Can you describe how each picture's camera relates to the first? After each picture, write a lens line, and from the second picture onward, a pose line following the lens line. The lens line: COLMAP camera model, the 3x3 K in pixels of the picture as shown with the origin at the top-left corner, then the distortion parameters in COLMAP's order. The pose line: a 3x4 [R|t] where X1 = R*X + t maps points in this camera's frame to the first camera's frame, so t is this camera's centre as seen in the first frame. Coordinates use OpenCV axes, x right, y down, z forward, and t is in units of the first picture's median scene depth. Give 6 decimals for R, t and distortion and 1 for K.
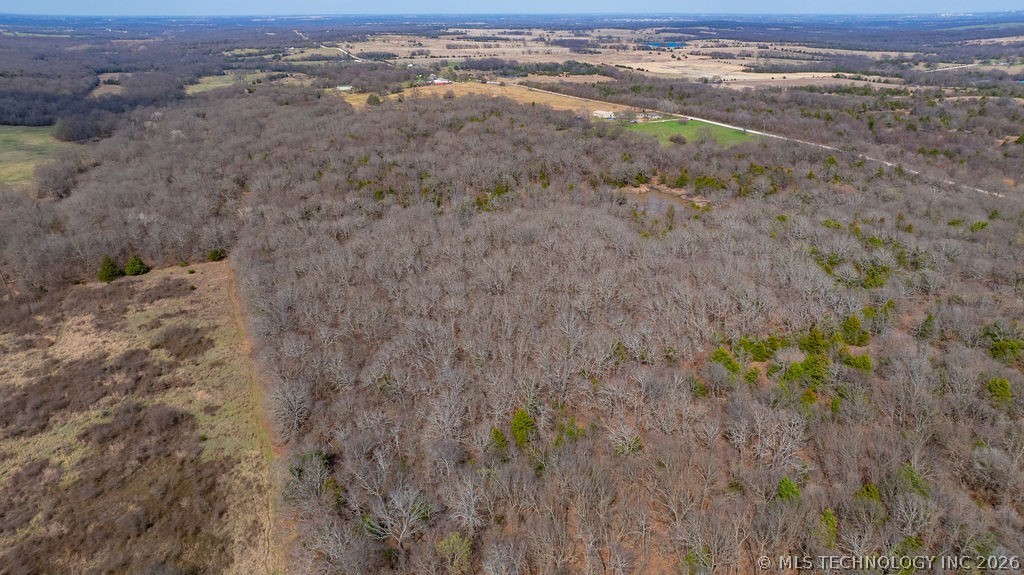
lens RADIAL K [[719.9, 0, 516.1], [0, 719.9, 283.1], [0, 0, 1]] dist [-0.032346, 0.026223]
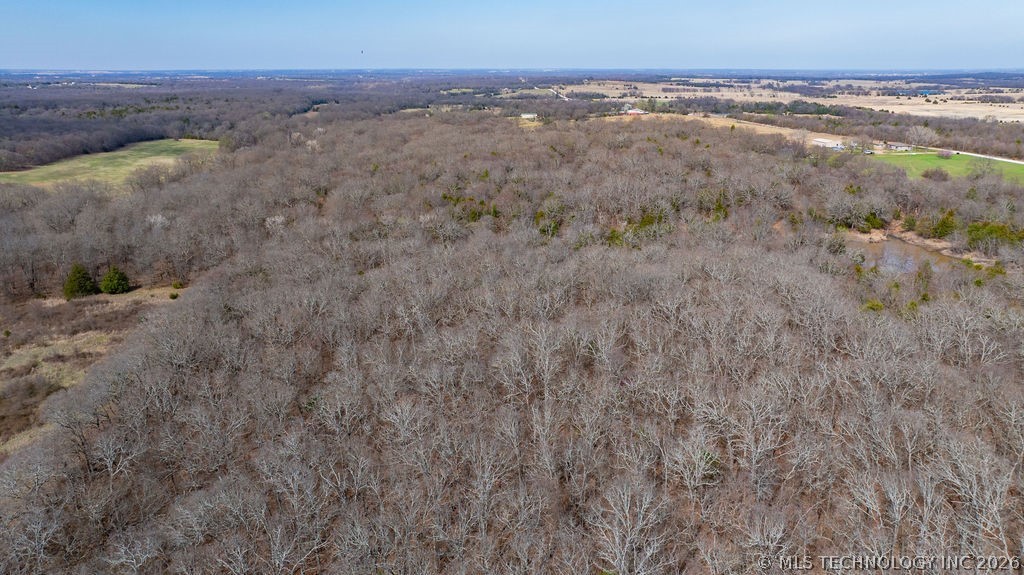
lens RADIAL K [[719.9, 0, 516.1], [0, 719.9, 283.1], [0, 0, 1]] dist [-0.032346, 0.026223]
pose [[0.954639, 0.087049, -0.284757, 0.025157], [-0.106796, 0.992784, -0.054538, -0.008886], [0.277955, 0.082475, 0.957047, 0.137912]]
